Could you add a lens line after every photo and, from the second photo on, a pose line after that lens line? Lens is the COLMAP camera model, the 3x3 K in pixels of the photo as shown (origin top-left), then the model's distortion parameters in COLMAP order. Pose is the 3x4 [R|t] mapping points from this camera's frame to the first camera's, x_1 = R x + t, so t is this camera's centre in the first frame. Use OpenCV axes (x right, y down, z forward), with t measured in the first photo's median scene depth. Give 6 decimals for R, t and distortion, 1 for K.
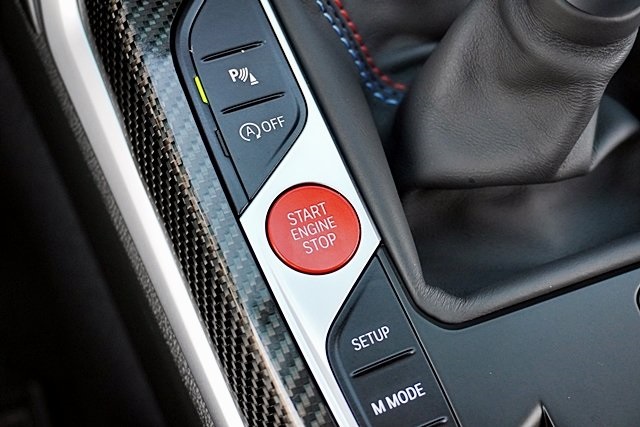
lens RADIAL K [[897.2, 0, 319.2], [0, 897.2, 214.9], [0, 0, 1]] dist [0.026772, -0.003776]
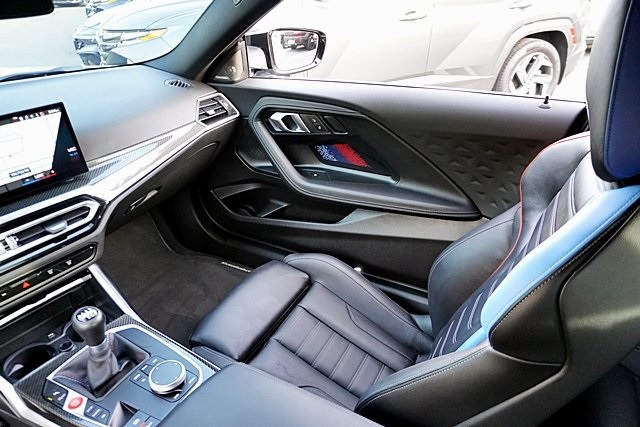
lens RADIAL K [[429.4, 0, 320.7], [0, 429.4, 215.3], [0, 0, 1]] dist [-0.041692, 0.028040]
pose [[0.738047, -0.468505, 0.485581, 0.447733], [0.662038, 0.641830, -0.386989, 1.488293], [-0.130354, 0.607089, 0.783869, -2.443626]]
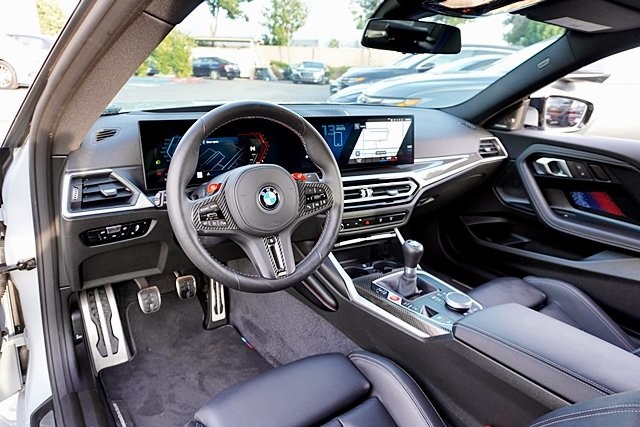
lens RADIAL K [[429.4, 0, 320.7], [0, 429.4, 215.3], [0, 0, 1]] dist [-0.041692, 0.028040]
pose [[0.959826, -0.191204, 0.205367, -1.512278], [0.280593, 0.657727, -0.699044, 2.373333], [-0.001415, 0.728585, 0.684954, -2.741436]]
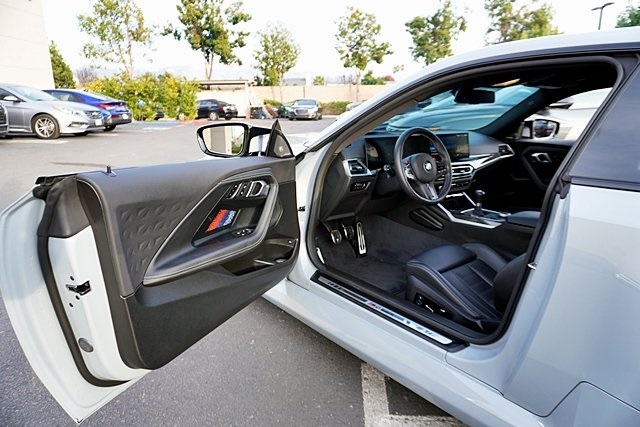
lens RADIAL K [[429.4, 0, 320.7], [0, 429.4, 215.3], [0, 0, 1]] dist [-0.041692, 0.028040]
pose [[0.943633, -0.227871, 0.240065, -5.600107], [0.329768, 0.584904, -0.741040, 6.018372], [0.028447, 0.778436, 0.627079, -5.179514]]
